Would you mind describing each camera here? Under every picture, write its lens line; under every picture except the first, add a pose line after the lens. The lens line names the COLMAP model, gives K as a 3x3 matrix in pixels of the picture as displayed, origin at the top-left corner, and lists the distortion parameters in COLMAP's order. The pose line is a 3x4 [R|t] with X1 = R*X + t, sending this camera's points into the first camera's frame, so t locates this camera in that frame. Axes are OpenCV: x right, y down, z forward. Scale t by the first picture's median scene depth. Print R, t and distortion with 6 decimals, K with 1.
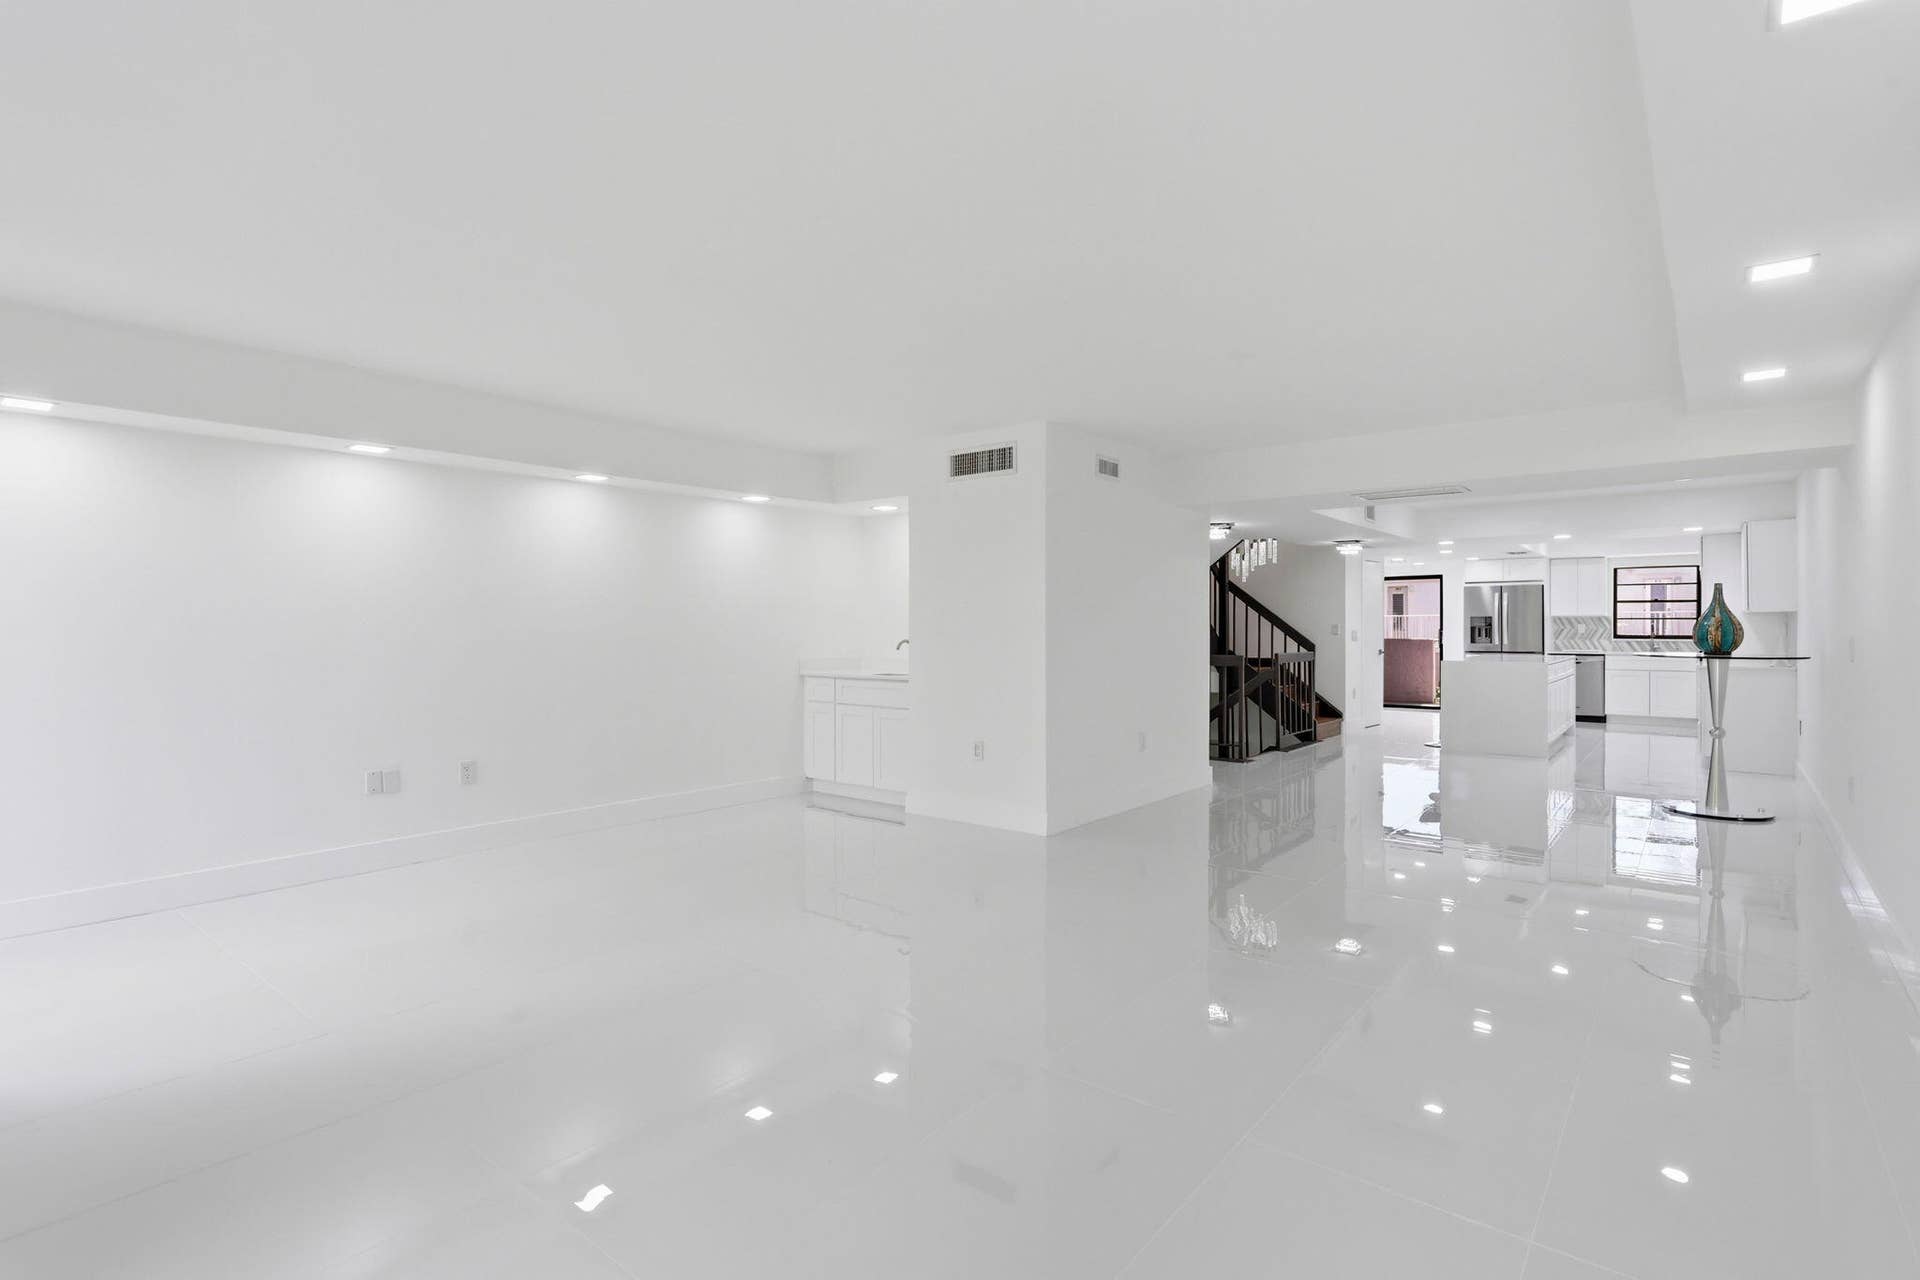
lens RADIAL K [[914.4, 0, 956.9], [0, 914.4, 619.1], [0, 0, 1]] dist [-0.009733, 0.002476]
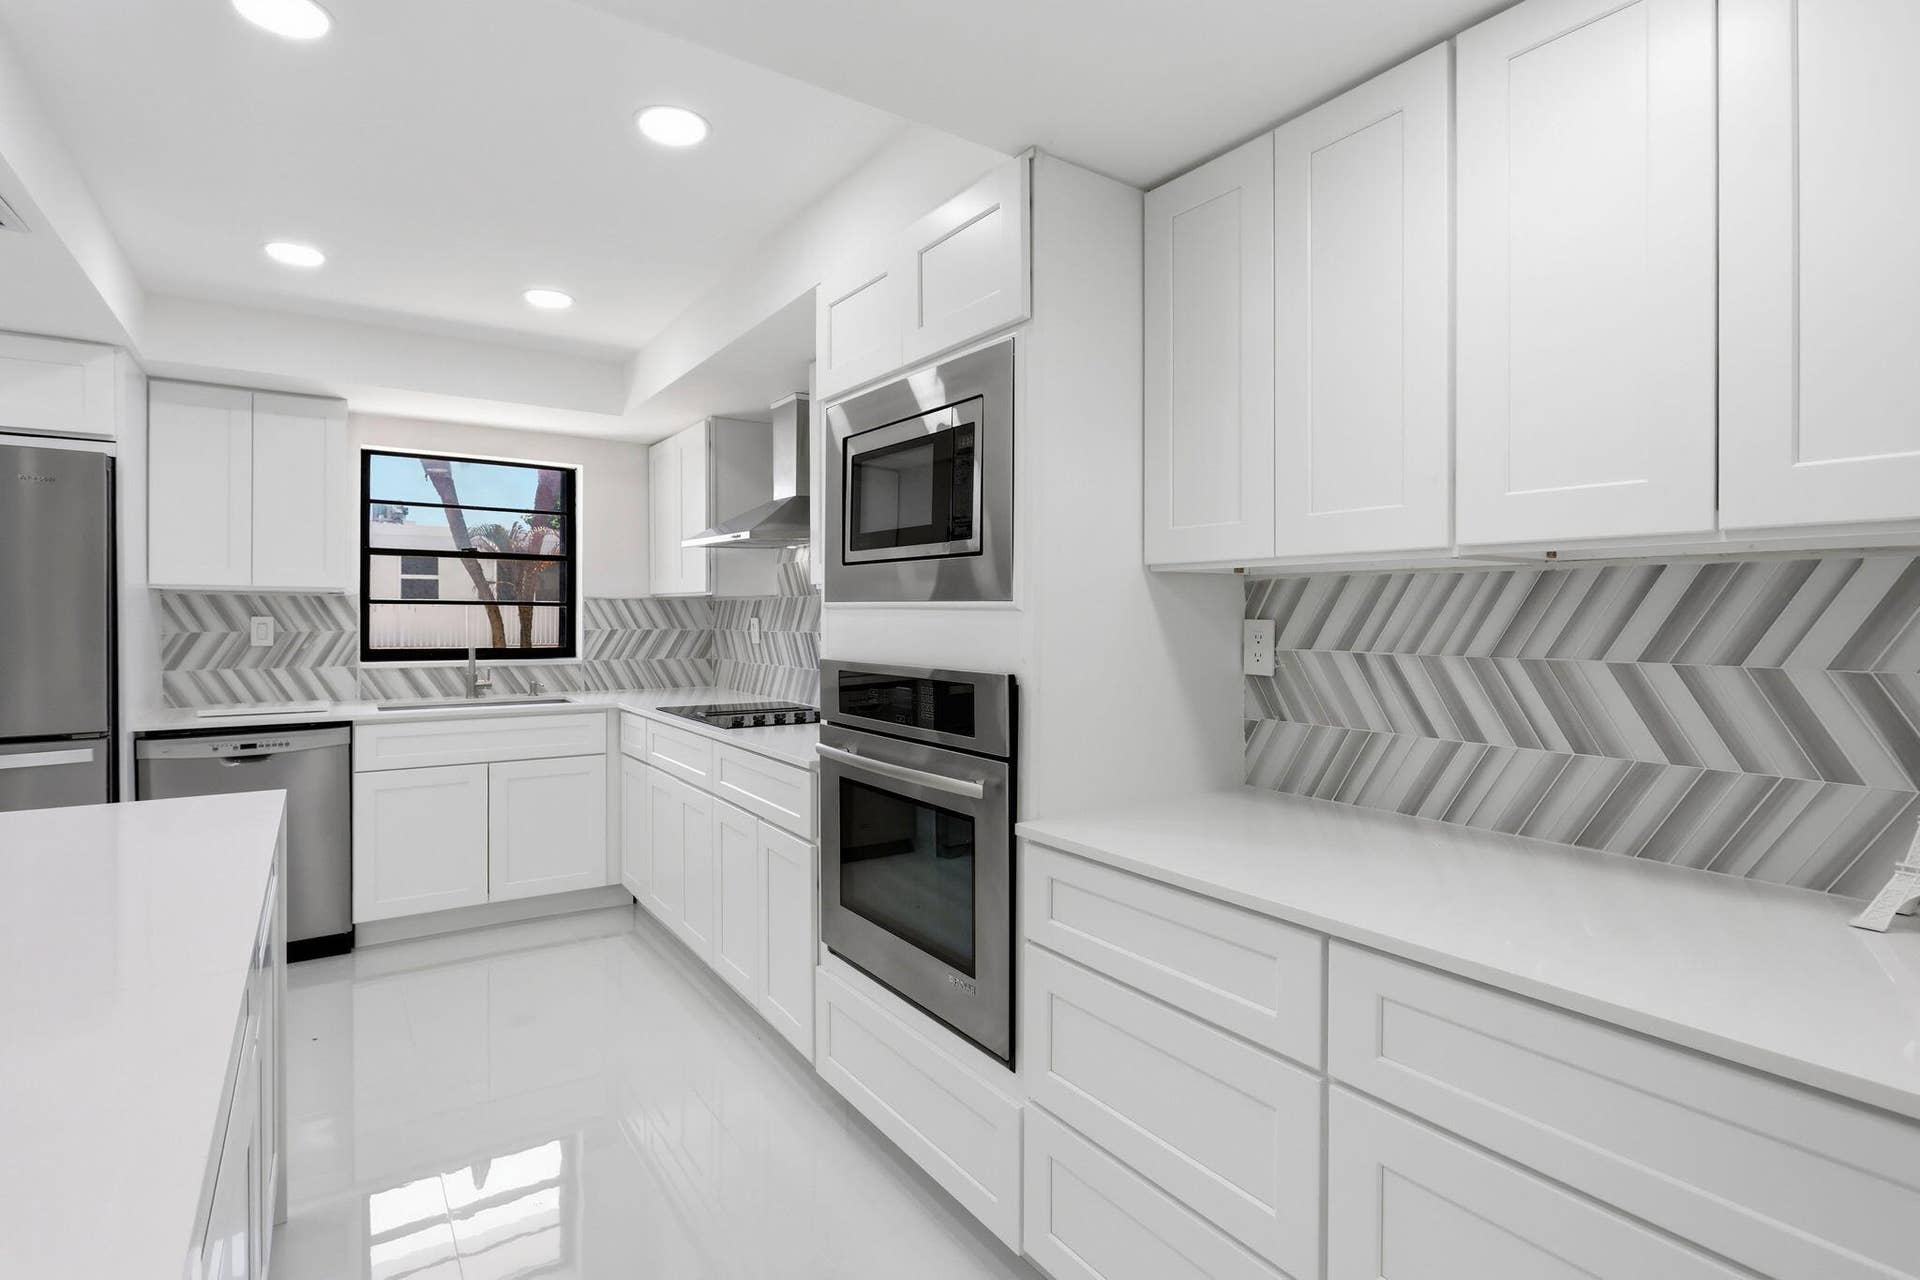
lens RADIAL K [[914.4, 0, 950.9], [0, 914.4, 620.8], [0, 0, 1]] dist [-0.009733, 0.002476]
pose [[0.273106, -0.004080, 0.961975, 0.461949], [-0.012985, 0.999884, 0.007928, 0.001426], [-0.961896, -0.014656, 0.273021, 0.704218]]
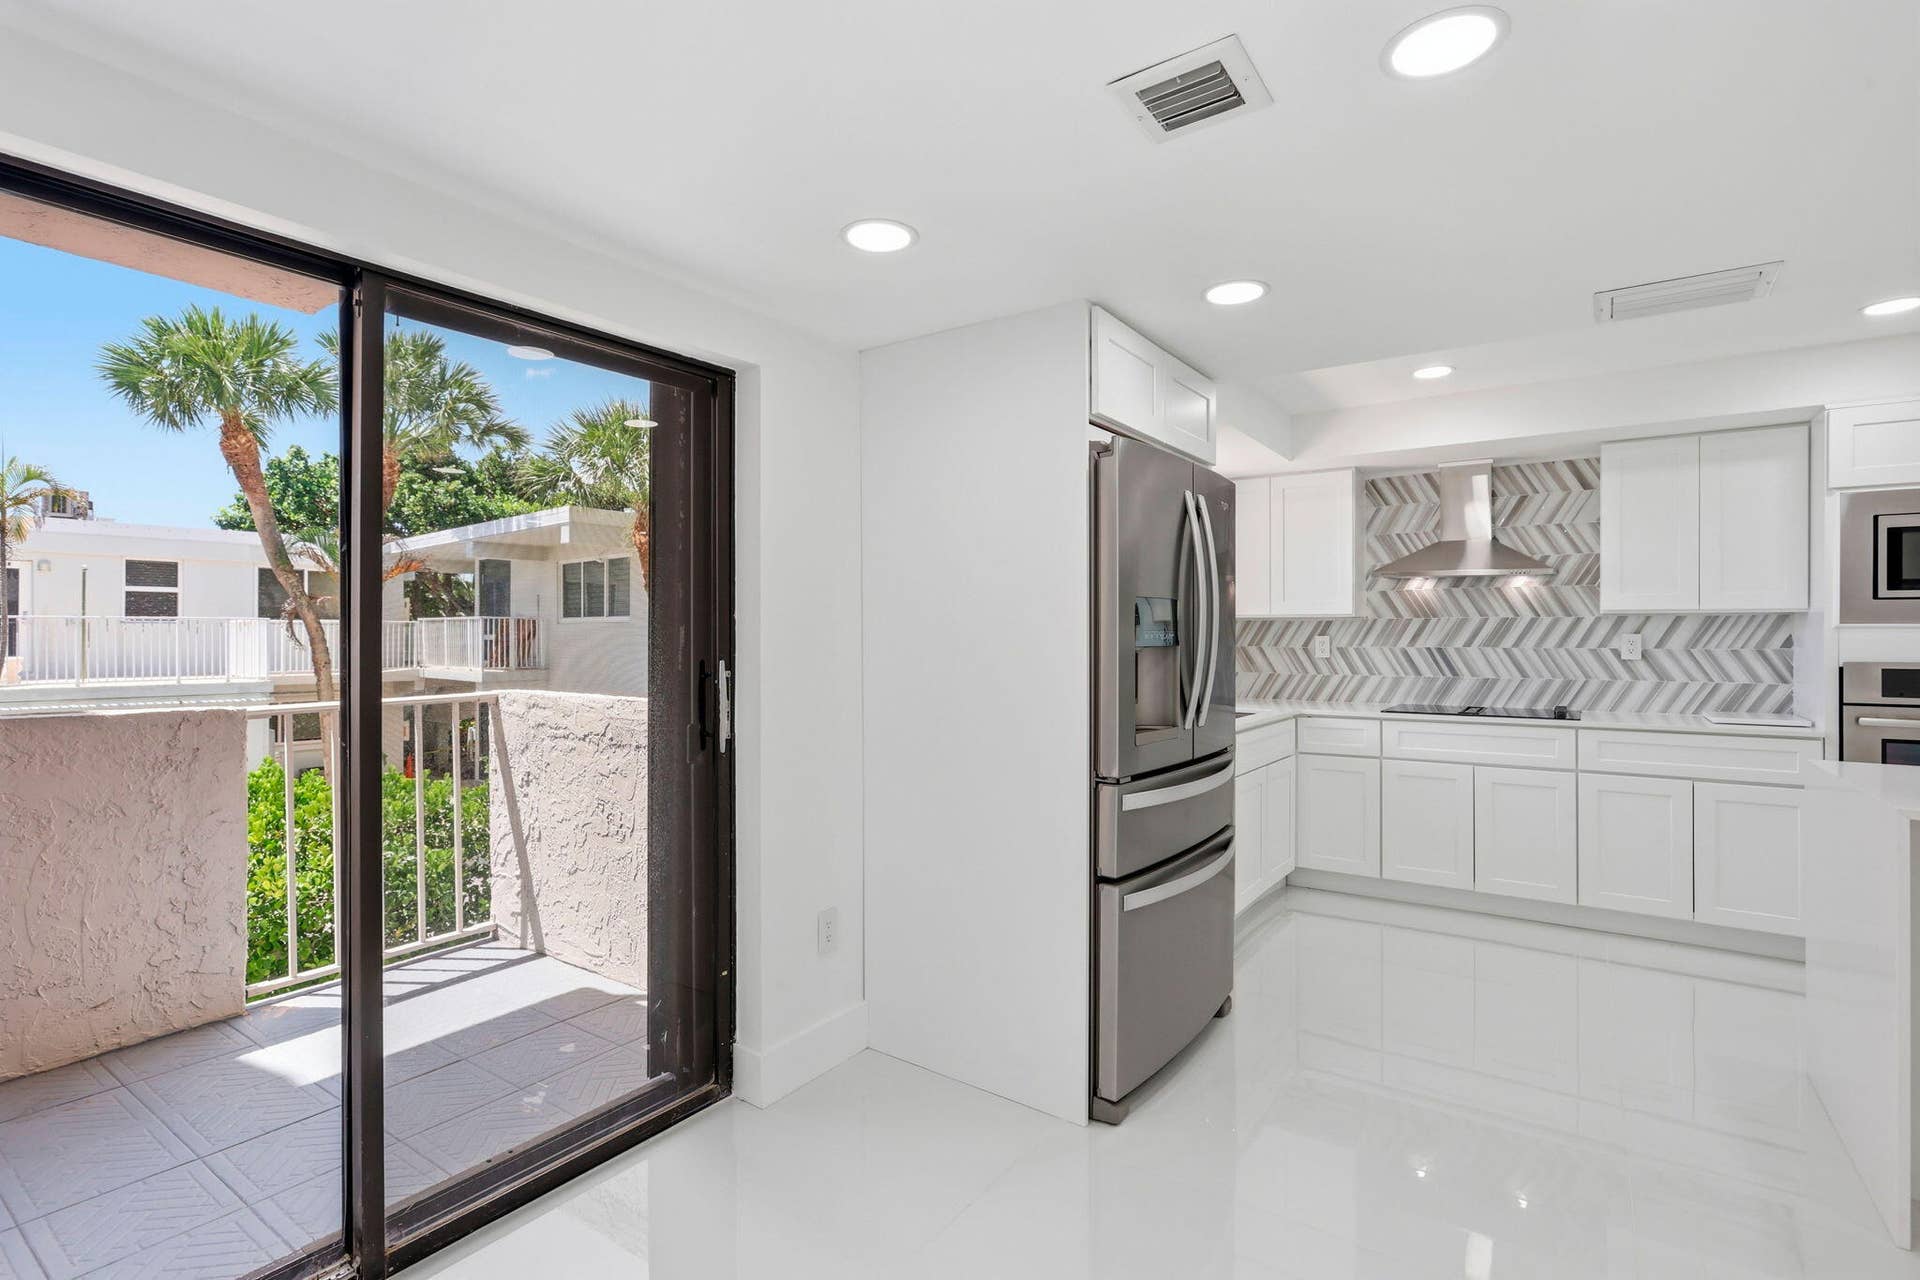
lens RADIAL K [[914.4, 0, 946.4], [0, 914.4, 631.2], [0, 0, 1]] dist [-0.009733, 0.002476]
pose [[-0.057994, 0.007848, 0.998286, 0.374385], [-0.012673, 0.999883, -0.008597, 0.007713], [-0.998236, -0.013150, -0.057888, 1.069493]]
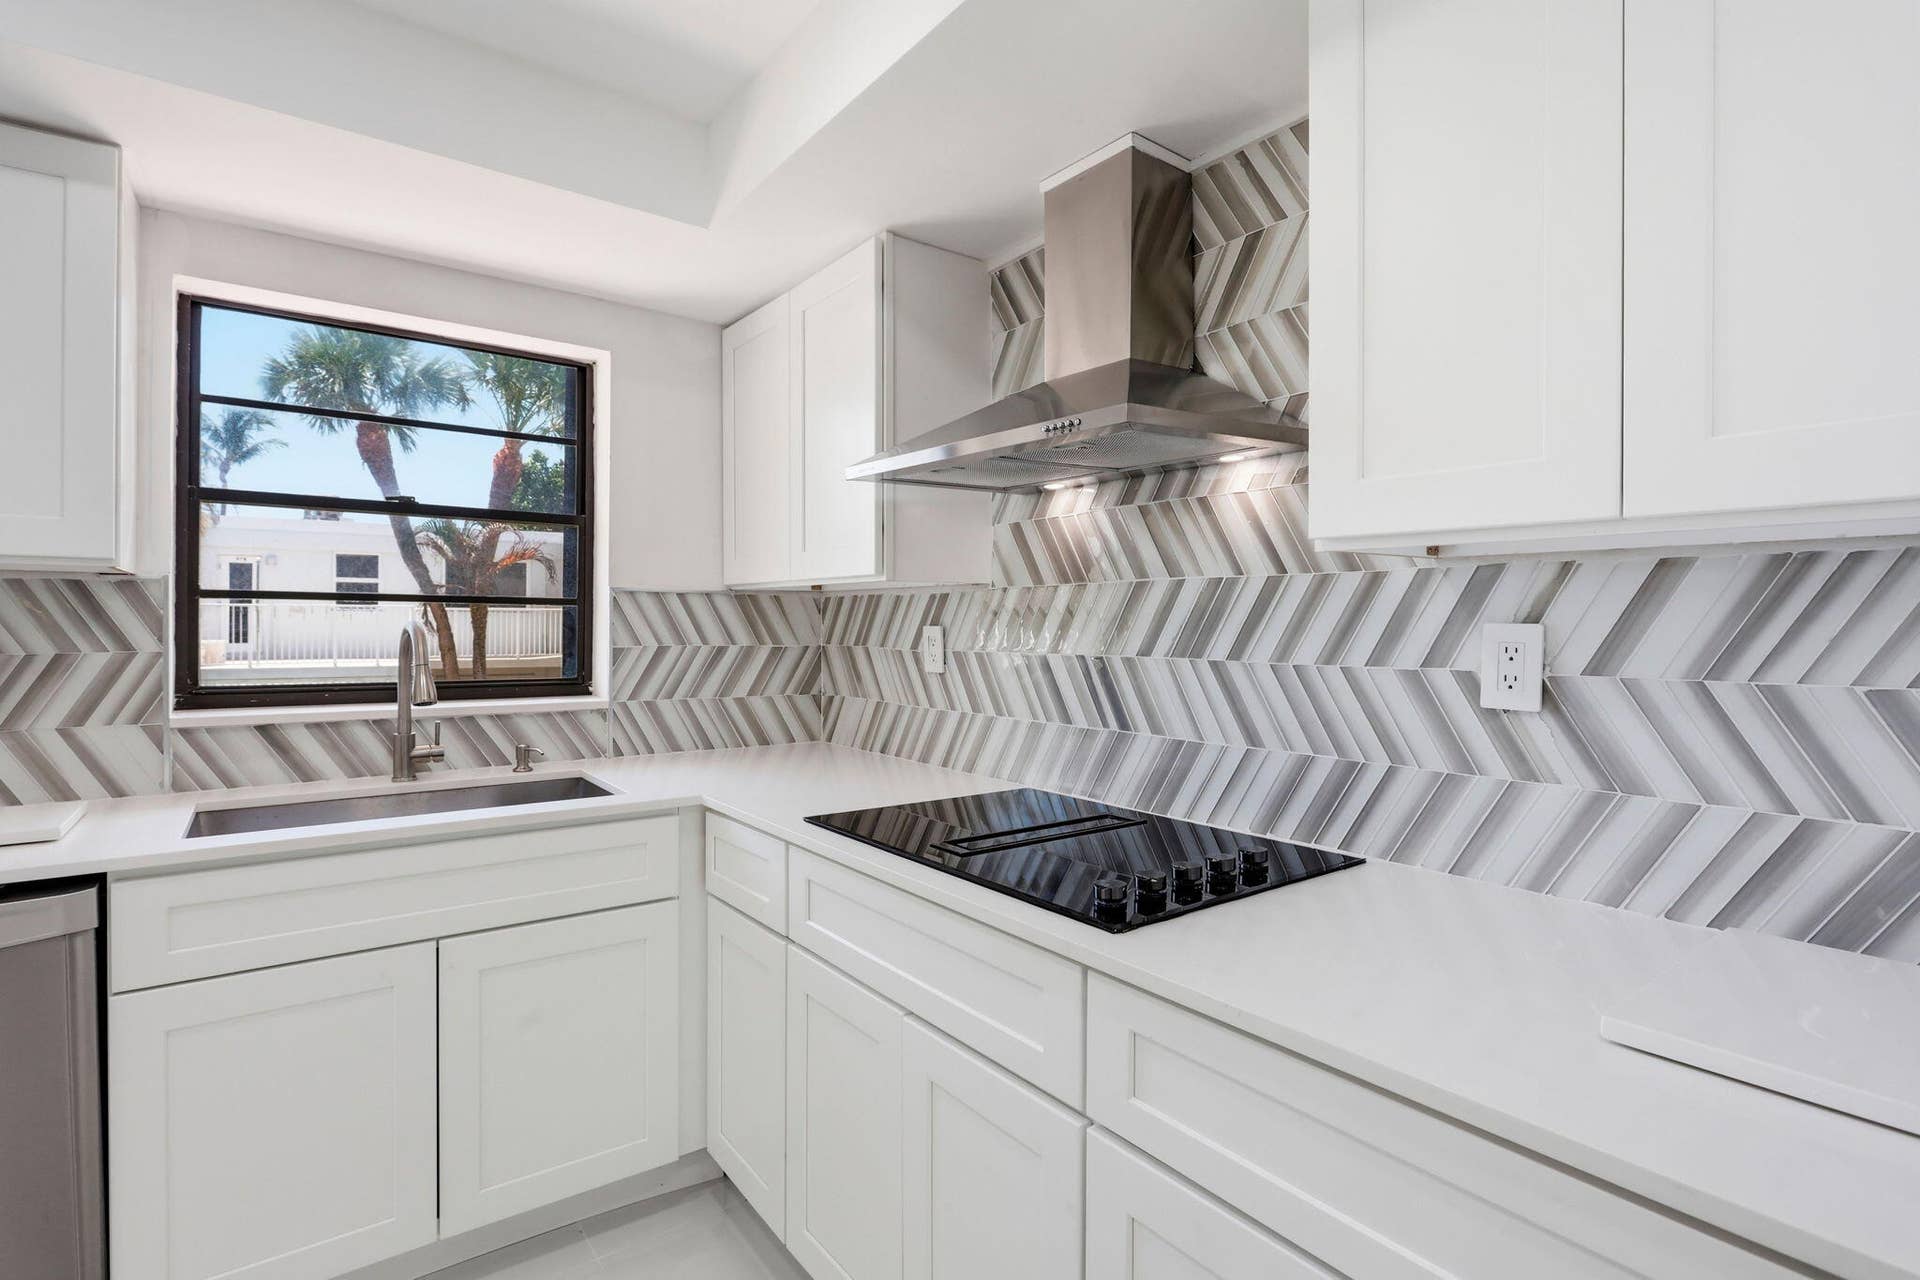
lens RADIAL K [[914.4, 0, 954.4], [0, 914.4, 630.4], [0, 0, 1]] dist [-0.009733, 0.002476]
pose [[0.226409, -0.005636, 0.974016, 0.592461], [-0.014148, 0.999859, 0.009075, 0.003160], [-0.973930, -0.015835, 0.226297, 0.825087]]
